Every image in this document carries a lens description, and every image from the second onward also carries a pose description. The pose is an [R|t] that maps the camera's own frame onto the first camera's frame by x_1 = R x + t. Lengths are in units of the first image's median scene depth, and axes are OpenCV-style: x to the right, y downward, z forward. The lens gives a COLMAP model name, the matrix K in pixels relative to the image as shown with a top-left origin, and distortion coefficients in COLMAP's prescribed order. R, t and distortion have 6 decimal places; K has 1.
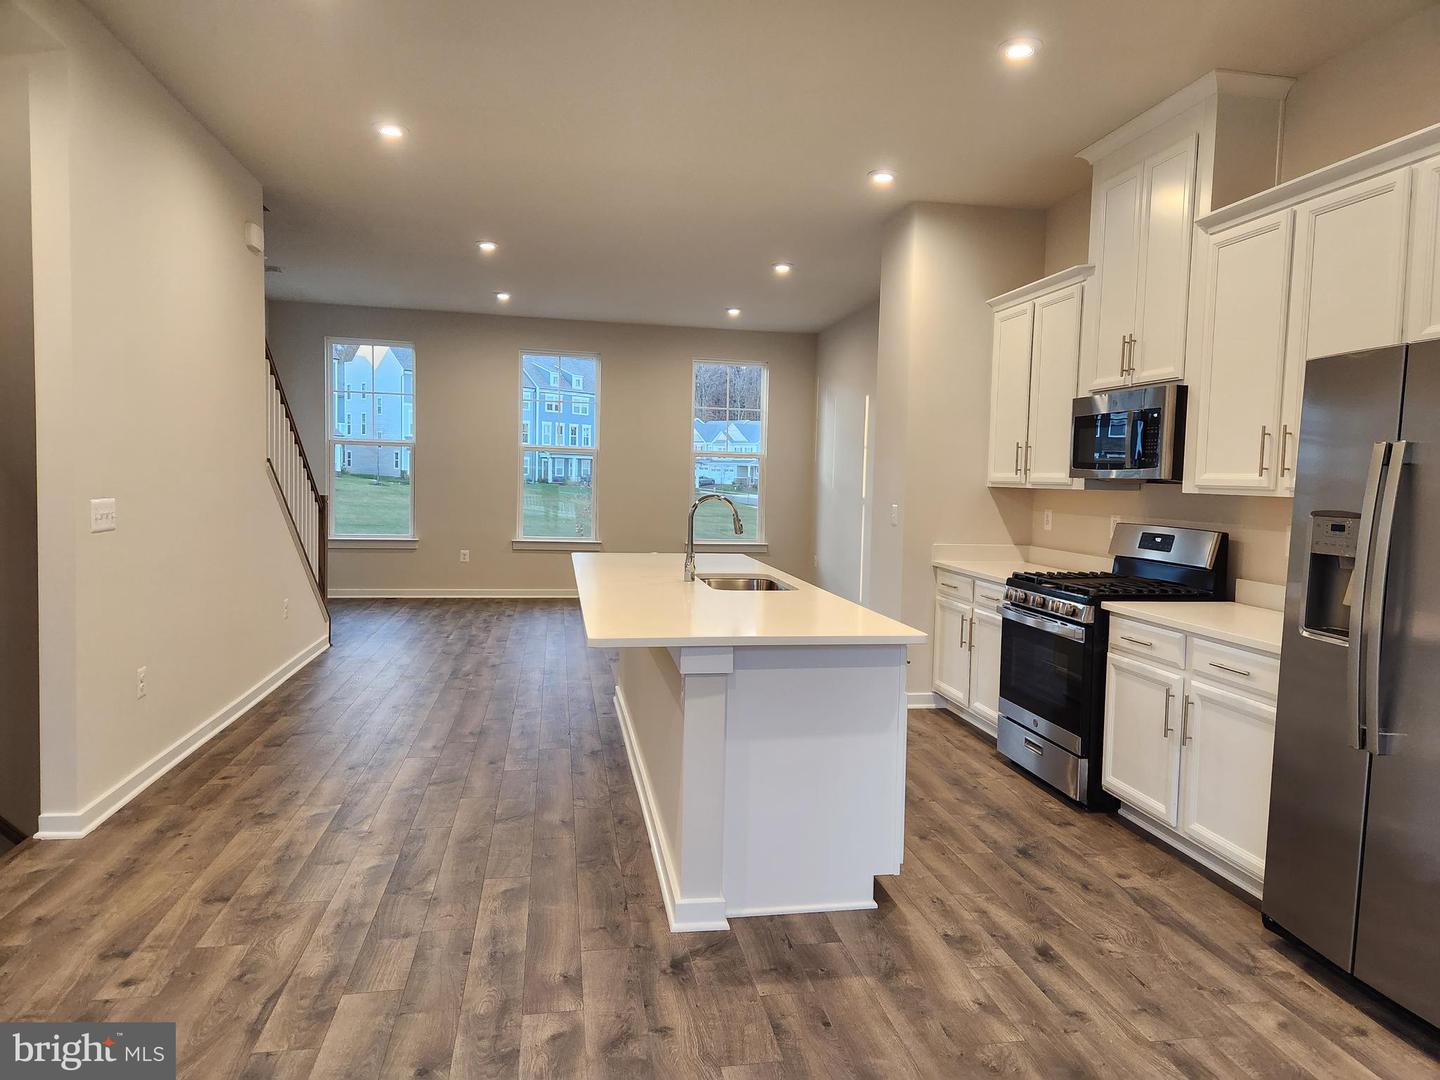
lens RADIAL K [[977.8, 0, 717.2], [0, 977.8, 542.9], [0, 0, 1]] dist [0.003980, -0.005633]
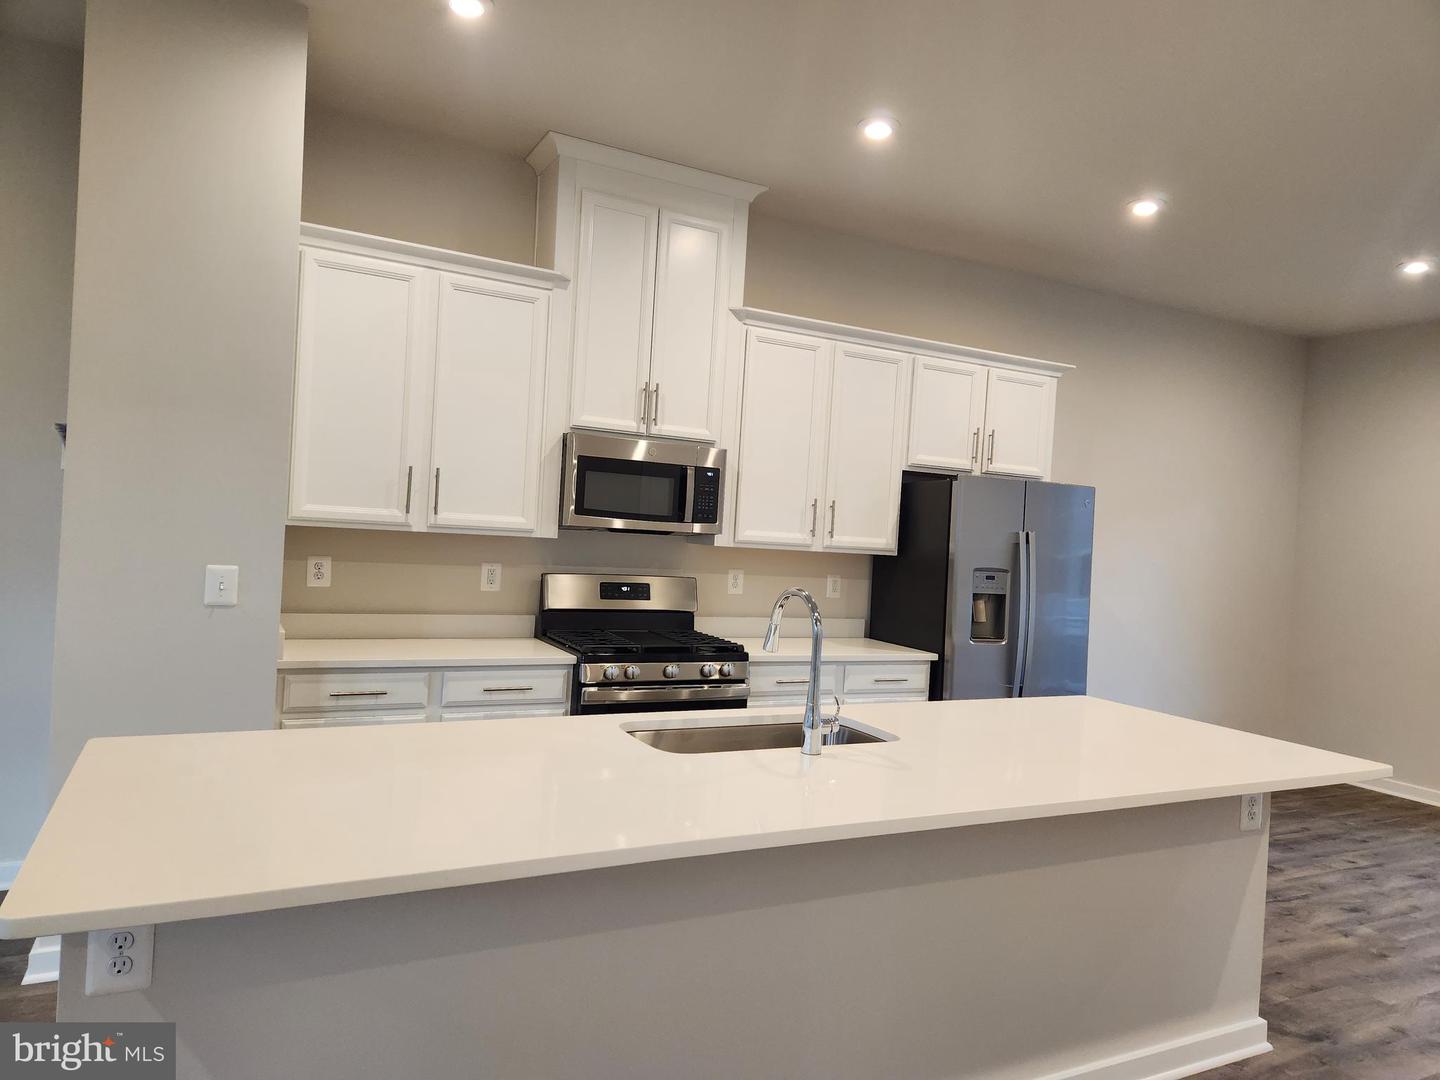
lens RADIAL K [[977.8, 0, 725.4], [0, 977.8, 536.0], [0, 0, 1]] dist [0.003980, -0.005633]
pose [[-0.308581, -0.053501, 0.949692, -0.578800], [-0.002255, 0.998455, 0.055515, -0.124935], [-0.951195, 0.014989, -0.308225, 1.345735]]
